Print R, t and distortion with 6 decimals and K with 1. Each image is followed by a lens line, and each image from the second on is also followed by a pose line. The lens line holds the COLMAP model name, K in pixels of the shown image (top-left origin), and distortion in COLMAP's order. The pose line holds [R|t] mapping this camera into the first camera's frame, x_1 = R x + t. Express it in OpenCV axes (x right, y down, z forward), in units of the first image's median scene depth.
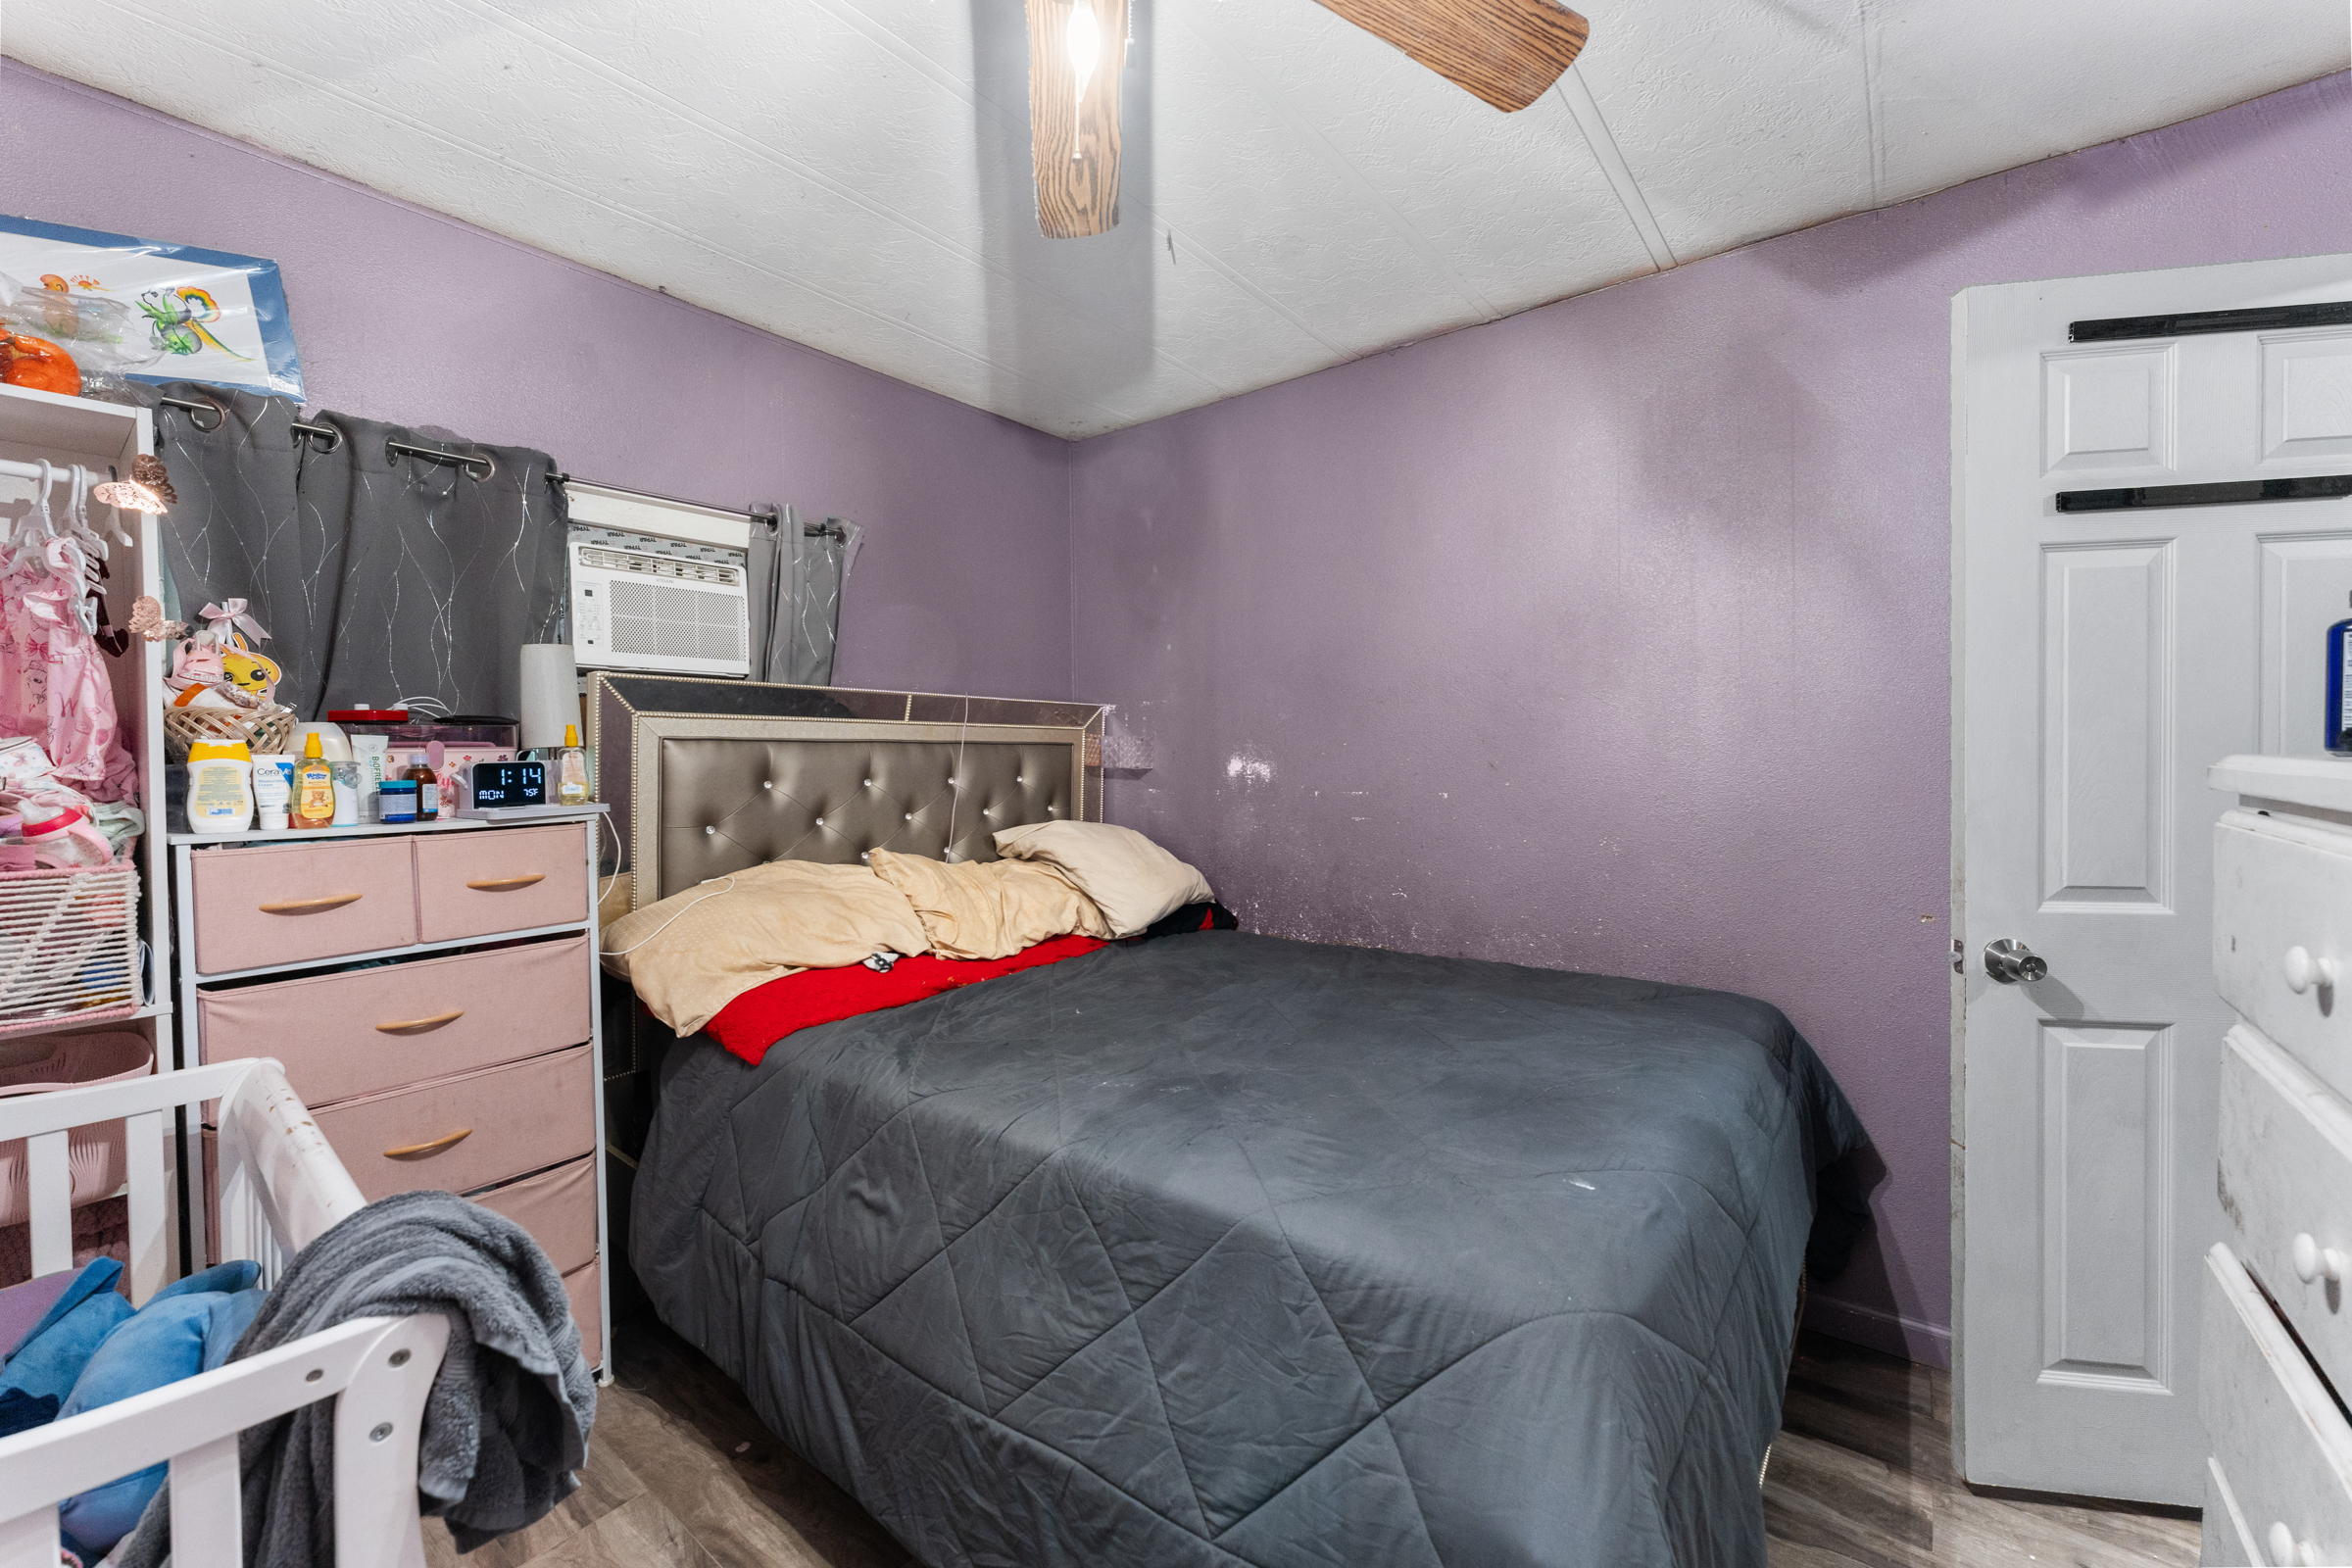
lens RADIAL K [[950.5, 0, 1176.5], [0, 950.5, 771.5], [0, 0, 1]] dist [0.000206, -0.000674]
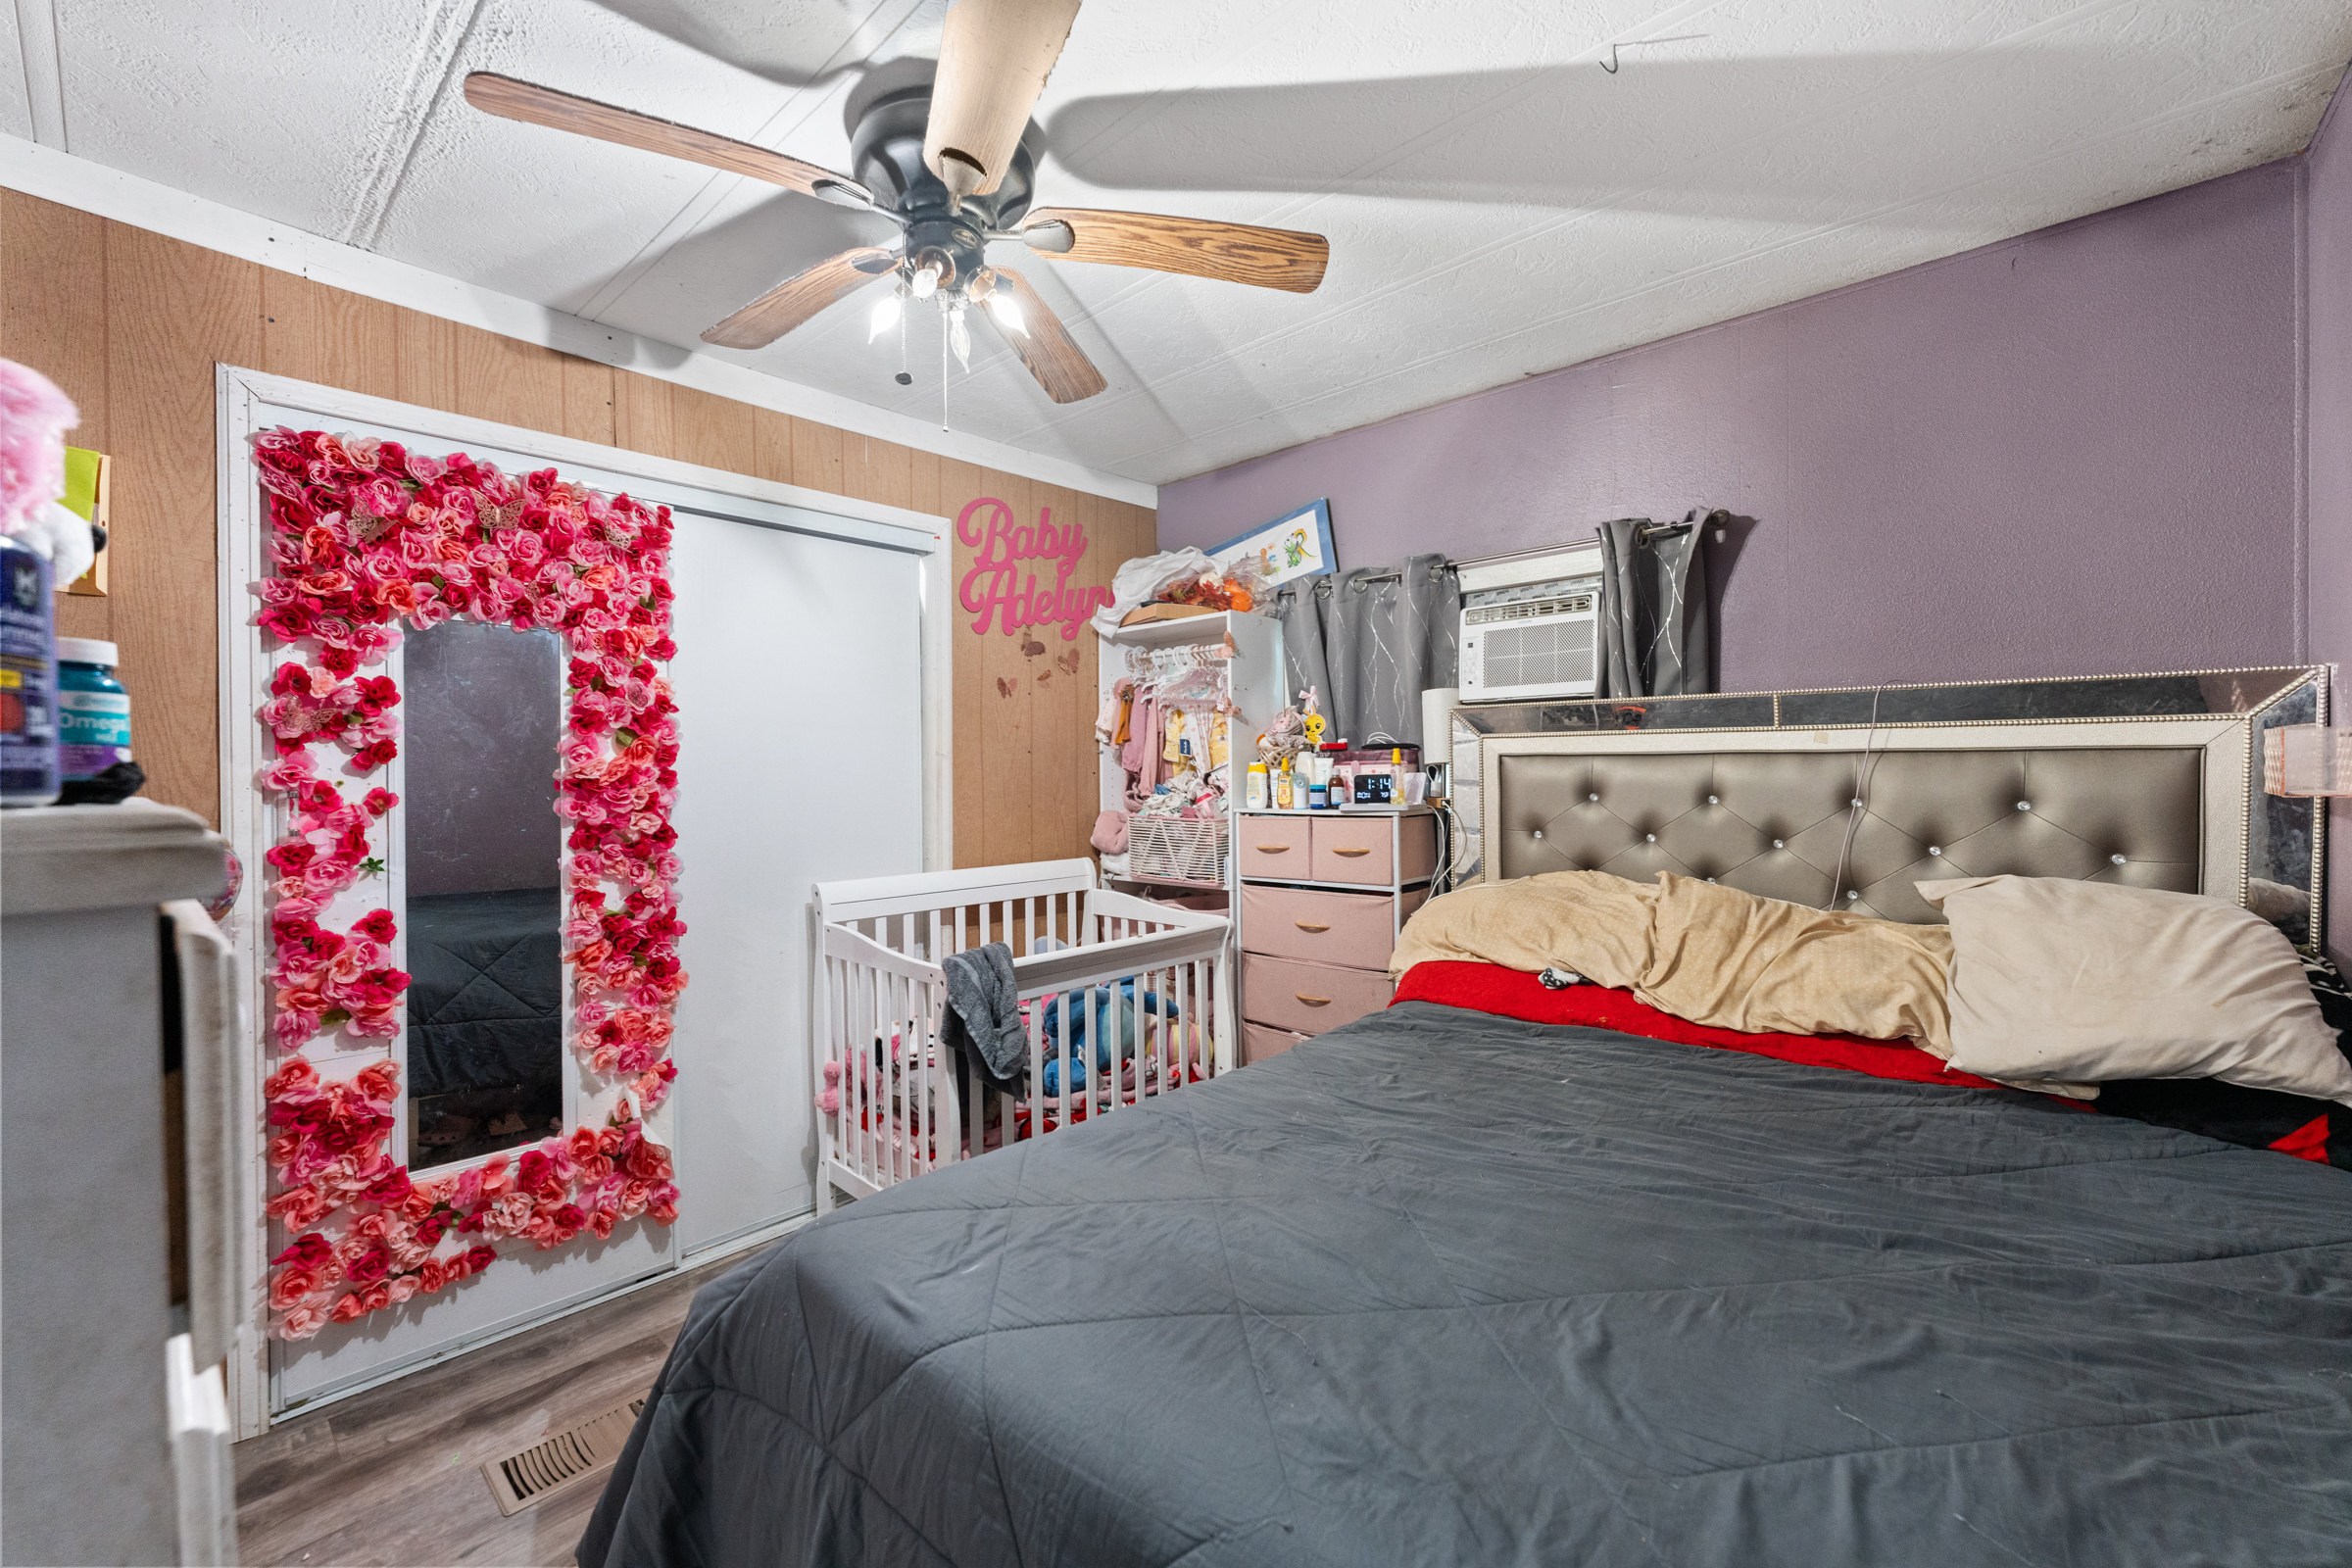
lens RADIAL K [[950.5, 0, 1174.0], [0, 950.5, 783.1], [0, 0, 1]] dist [0.000206, -0.000674]
pose [[-0.088711, 0.016586, -0.995919, 0.731698], [-0.012993, 0.999757, 0.017807, -0.016193], [0.995973, 0.014520, -0.088474, 0.714203]]
